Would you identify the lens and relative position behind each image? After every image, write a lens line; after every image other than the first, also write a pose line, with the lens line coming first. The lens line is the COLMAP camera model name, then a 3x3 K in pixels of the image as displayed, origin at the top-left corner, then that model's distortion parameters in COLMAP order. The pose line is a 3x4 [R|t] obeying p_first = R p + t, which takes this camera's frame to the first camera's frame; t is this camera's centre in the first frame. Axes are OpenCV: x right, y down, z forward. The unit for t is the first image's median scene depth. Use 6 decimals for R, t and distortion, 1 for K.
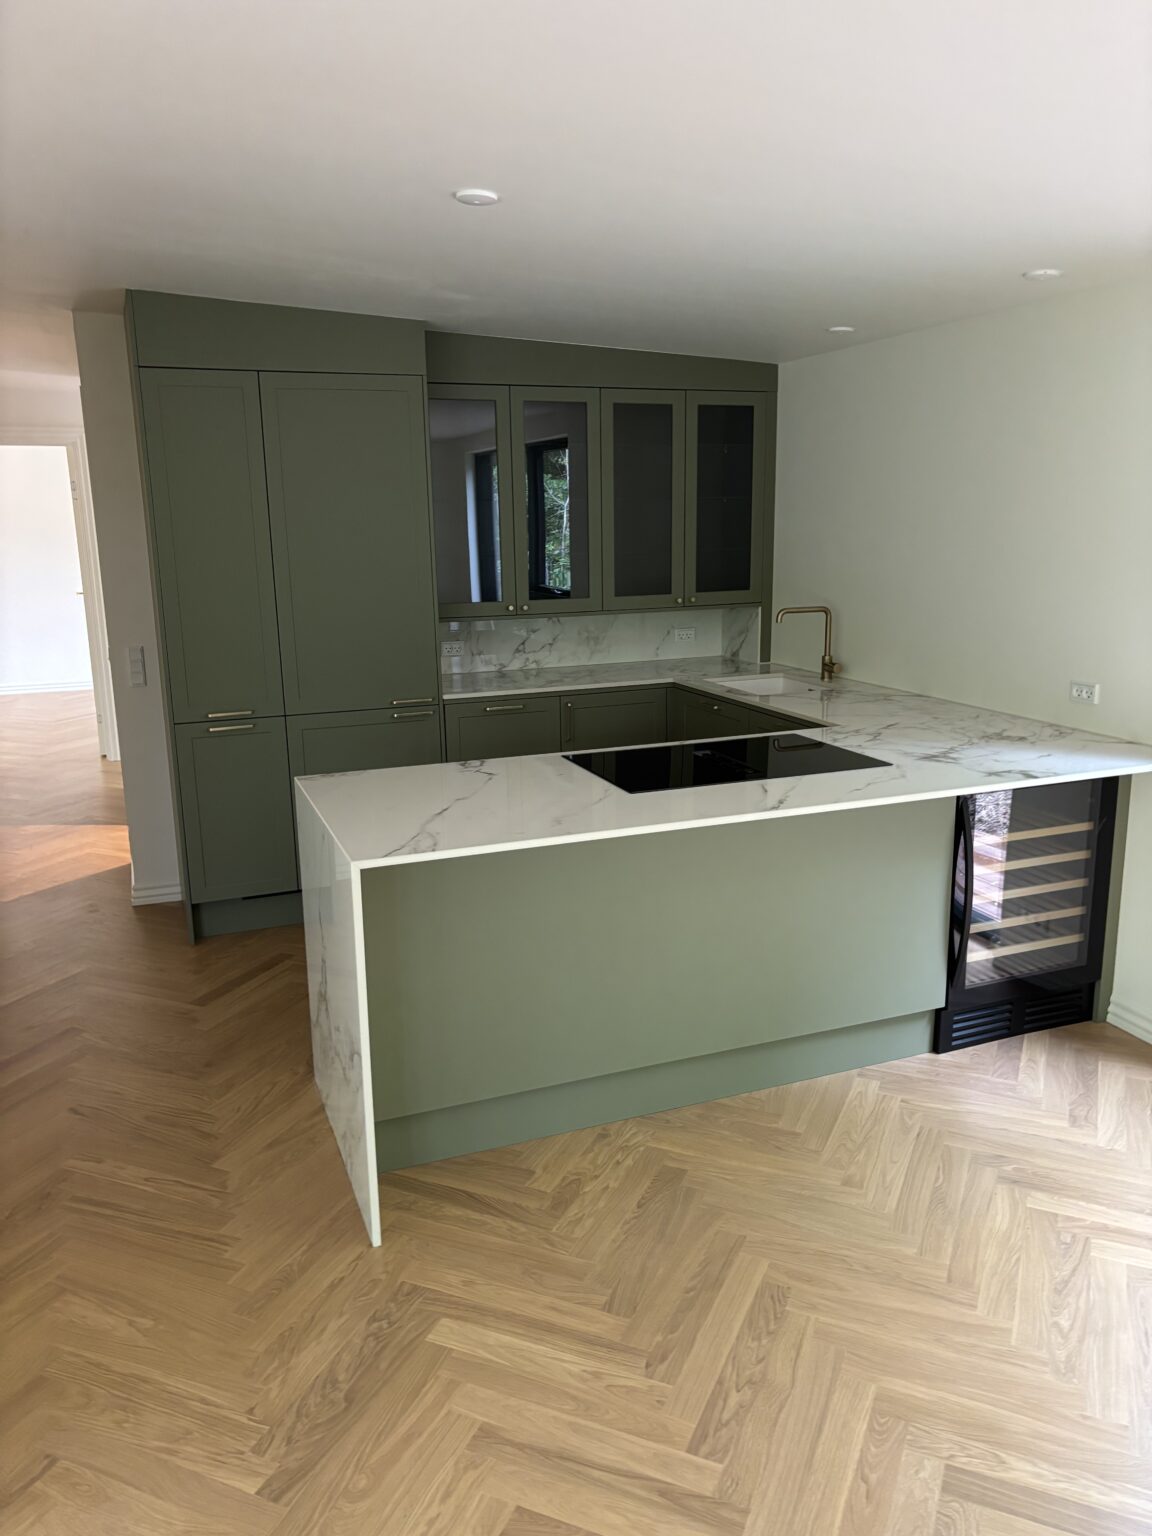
lens RADIAL K [[1167.6, 0, 576.0], [0, 1167.6, 768.0], [0, 0, 1]] dist [0.052343, -0.062525]
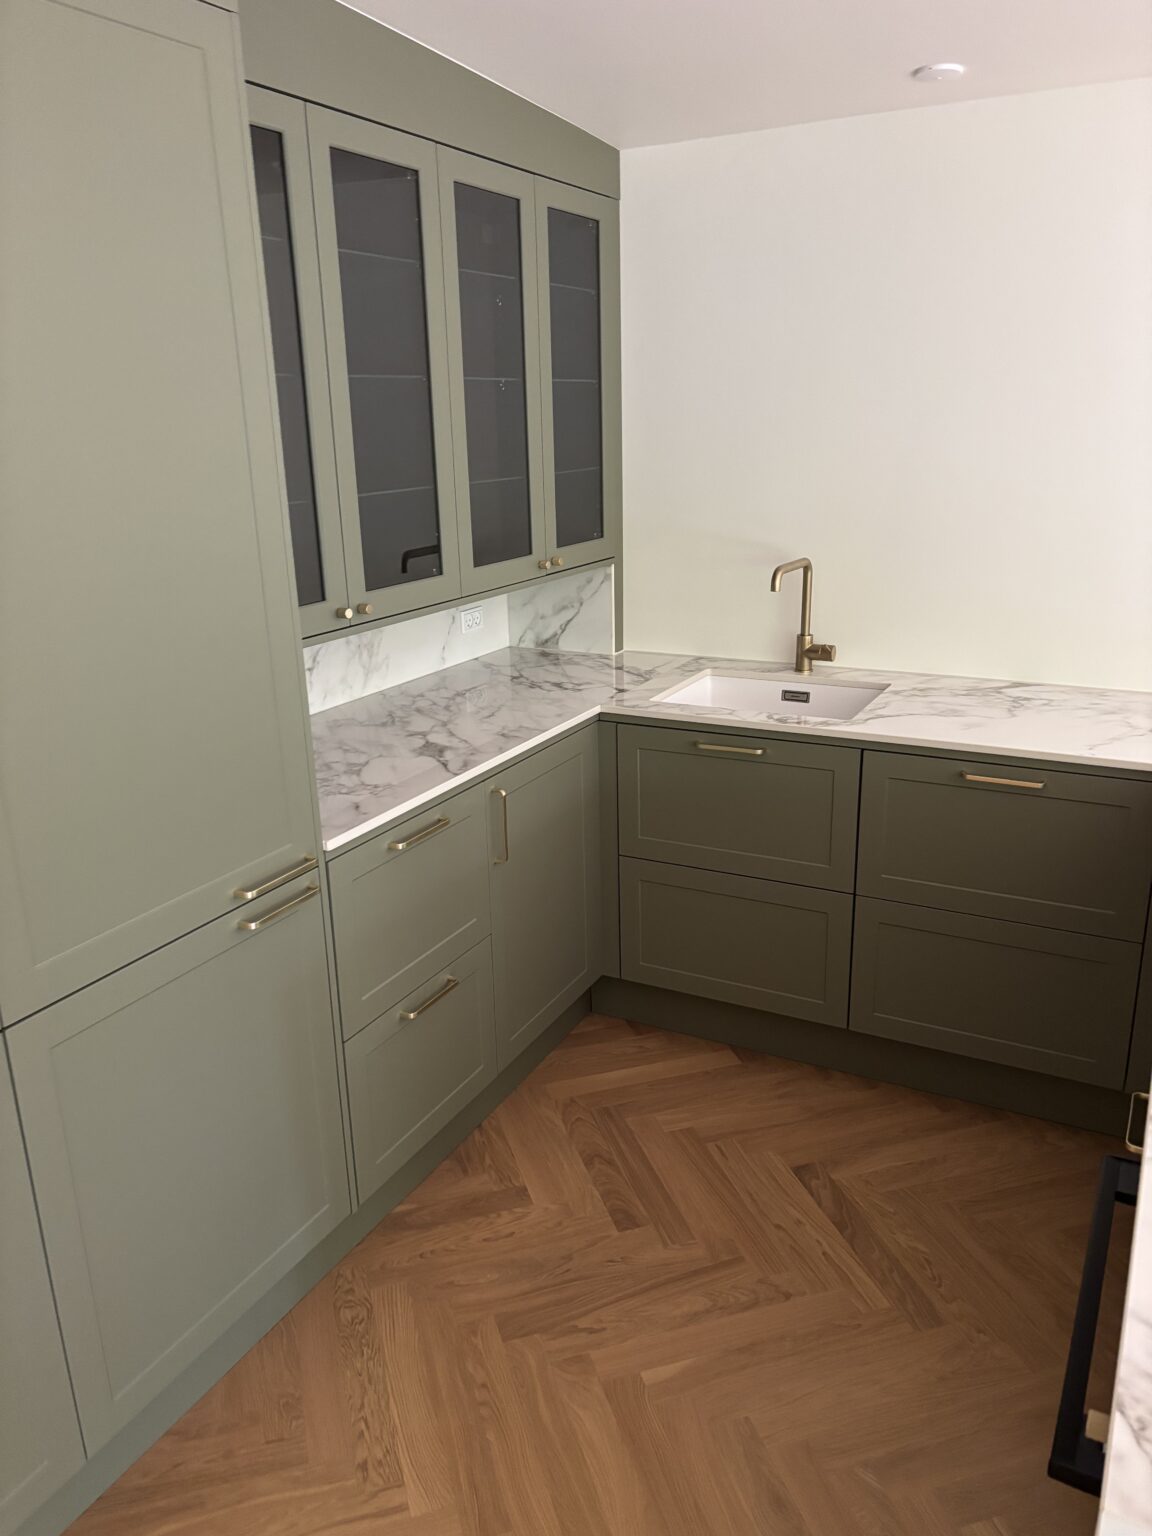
lens RADIAL K [[1167.6, 0, 576.0], [0, 1167.6, 768.0], [0, 0, 1]] dist [0.052343, -0.062525]
pose [[0.759139, -0.189152, 0.622839, -0.261318], [0.146531, 0.981948, 0.119613, -0.108394], [-0.634221, 0.000462, 0.773152, 0.535626]]
